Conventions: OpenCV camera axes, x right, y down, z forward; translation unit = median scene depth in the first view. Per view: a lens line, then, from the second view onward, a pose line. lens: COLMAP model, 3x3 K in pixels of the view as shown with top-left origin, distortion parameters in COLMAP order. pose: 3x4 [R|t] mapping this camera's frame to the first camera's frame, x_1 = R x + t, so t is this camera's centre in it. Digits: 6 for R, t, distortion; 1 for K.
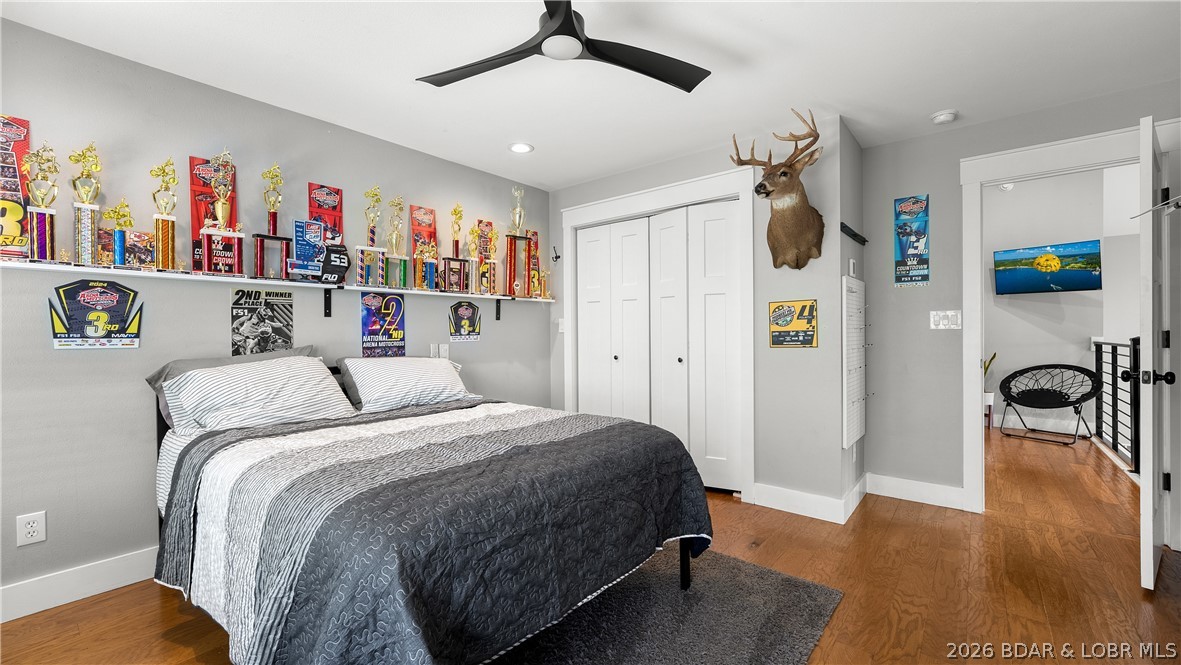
lens RADIAL K [[477.2, 0, 588.5], [0, 477.2, 334.1], [0, 0, 1]] dist [-0.011186, 0.000586]
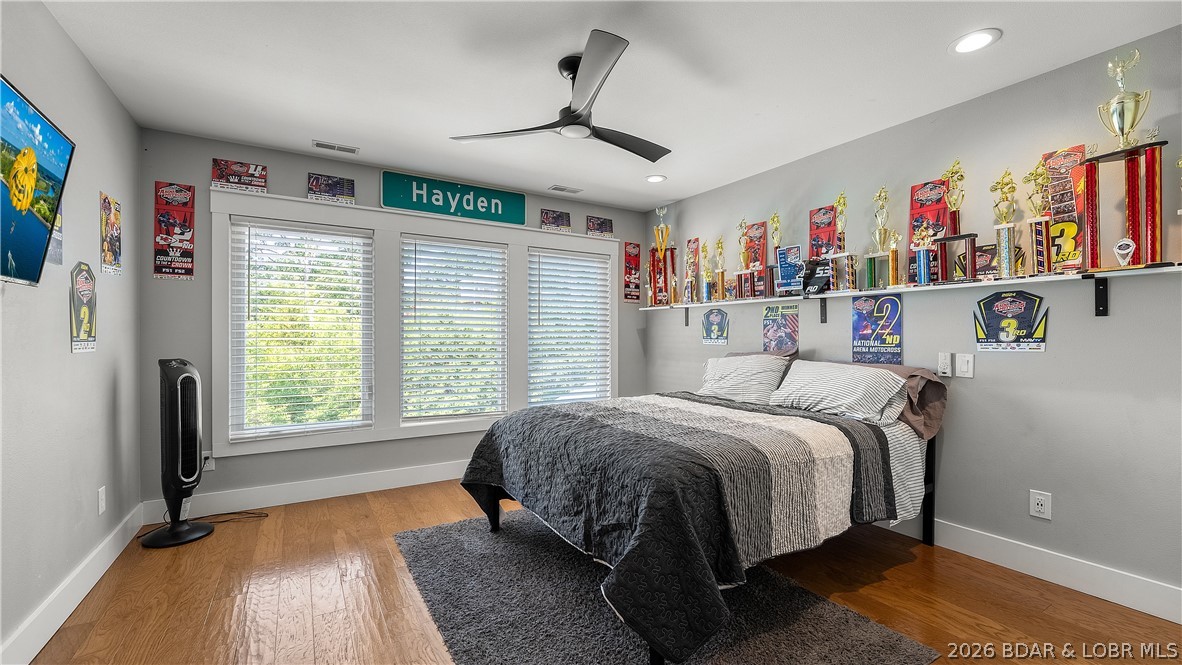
lens RADIAL K [[477.6, 0, 583.4], [0, 477.6, 335.5], [0, 0, 1]] dist [-0.011186, 0.000586]
pose [[-0.326718, -0.001386, -0.945121, 0.639932], [-0.007502, 0.999971, 0.001127, -0.003452], [0.945092, 0.007459, -0.326719, 0.757108]]
